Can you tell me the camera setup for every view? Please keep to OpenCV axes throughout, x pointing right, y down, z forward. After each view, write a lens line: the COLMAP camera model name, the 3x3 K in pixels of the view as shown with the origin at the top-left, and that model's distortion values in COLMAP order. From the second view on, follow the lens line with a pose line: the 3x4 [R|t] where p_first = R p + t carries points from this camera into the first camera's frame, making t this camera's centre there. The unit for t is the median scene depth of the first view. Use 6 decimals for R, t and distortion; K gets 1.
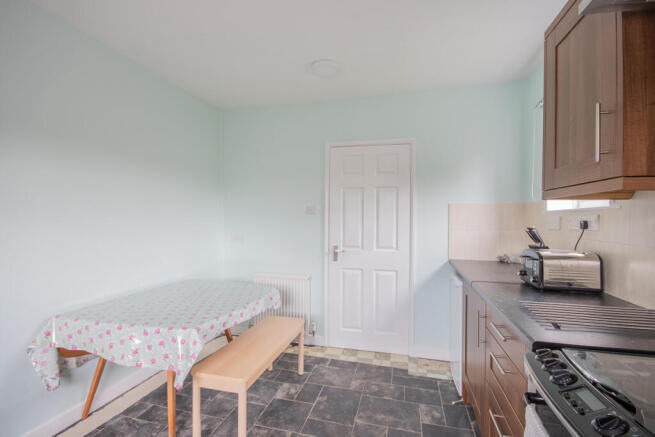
lens RADIAL K [[311.8, 0, 327.5], [0, 311.8, 218.5], [0, 0, 1]] dist [0.001097, 0.000207]
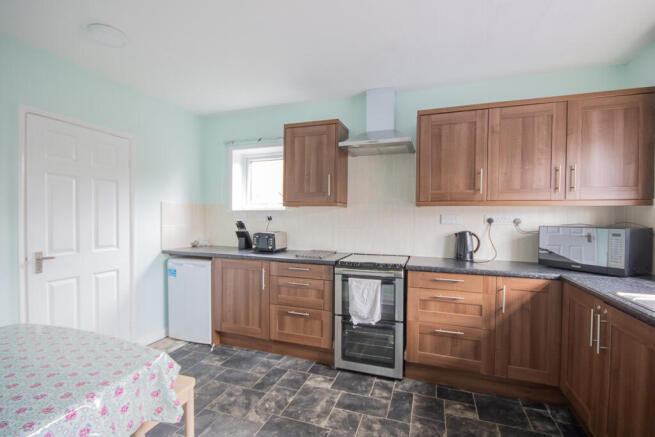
lens RADIAL K [[299.8, 0, 327.5], [0, 299.8, 218.5], [0, 0, 1]] dist [-0.000462, -0.000161]
pose [[0.087025, -0.010527, 0.996150, -0.631238], [-0.001757, 0.999941, 0.010720, 0.000735], [-0.996205, -0.002683, 0.087002, 0.280262]]
